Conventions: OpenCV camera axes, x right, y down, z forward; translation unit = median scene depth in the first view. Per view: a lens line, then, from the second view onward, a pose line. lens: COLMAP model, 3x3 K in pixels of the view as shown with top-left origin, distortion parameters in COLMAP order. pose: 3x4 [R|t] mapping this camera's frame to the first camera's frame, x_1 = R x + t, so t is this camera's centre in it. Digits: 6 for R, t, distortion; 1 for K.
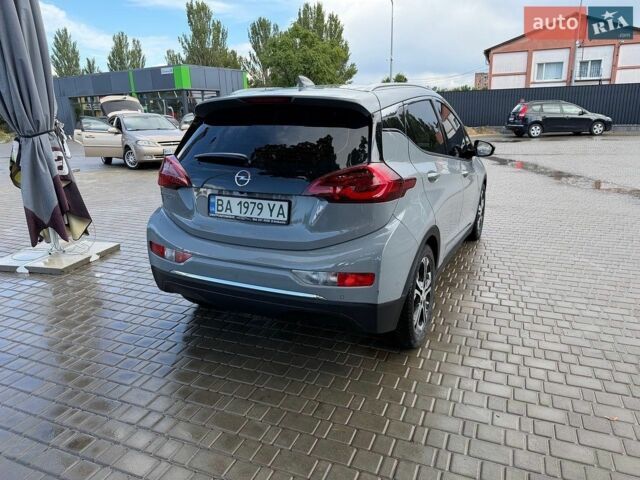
lens RADIAL K [[447.8, 0, 322.3], [0, 447.8, 238.6], [0, 0, 1]] dist [0.036778, -0.050606]
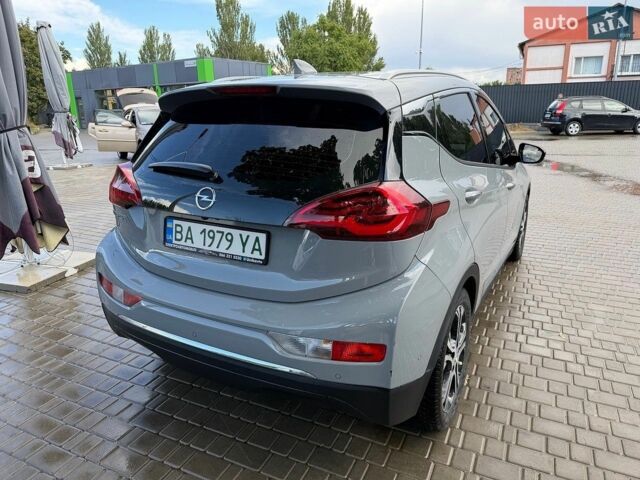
lens RADIAL K [[454.6, 0, 323.3], [0, 454.6, 237.7], [0, 0, 1]] dist [-0.006484, -0.000309]
pose [[0.998531, 0.022128, -0.049453, 0.032545], [-0.021759, 0.999731, 0.007999, -0.055293], [0.049616, -0.006911, 0.998744, 0.192991]]
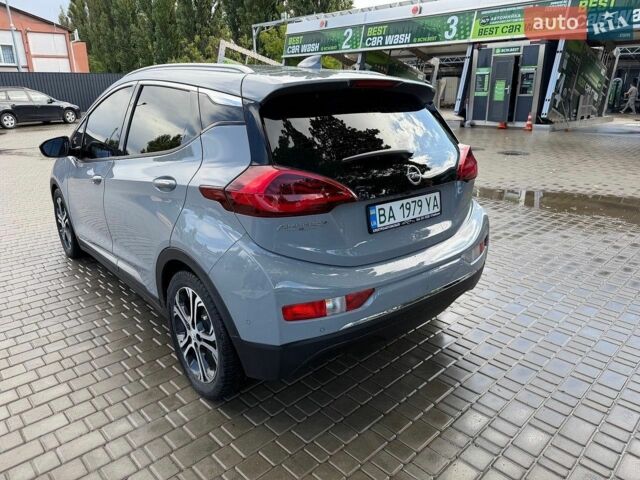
lens RADIAL K [[447.8, 0, 322.3], [0, 447.8, 238.6], [0, 0, 1]] dist [0.036778, -0.050606]
pose [[0.398635, -0.261665, 0.878989, -0.701006], [0.240656, 0.954693, 0.175060, -0.143033], [-0.884971, 0.141749, 0.443546, 0.538805]]
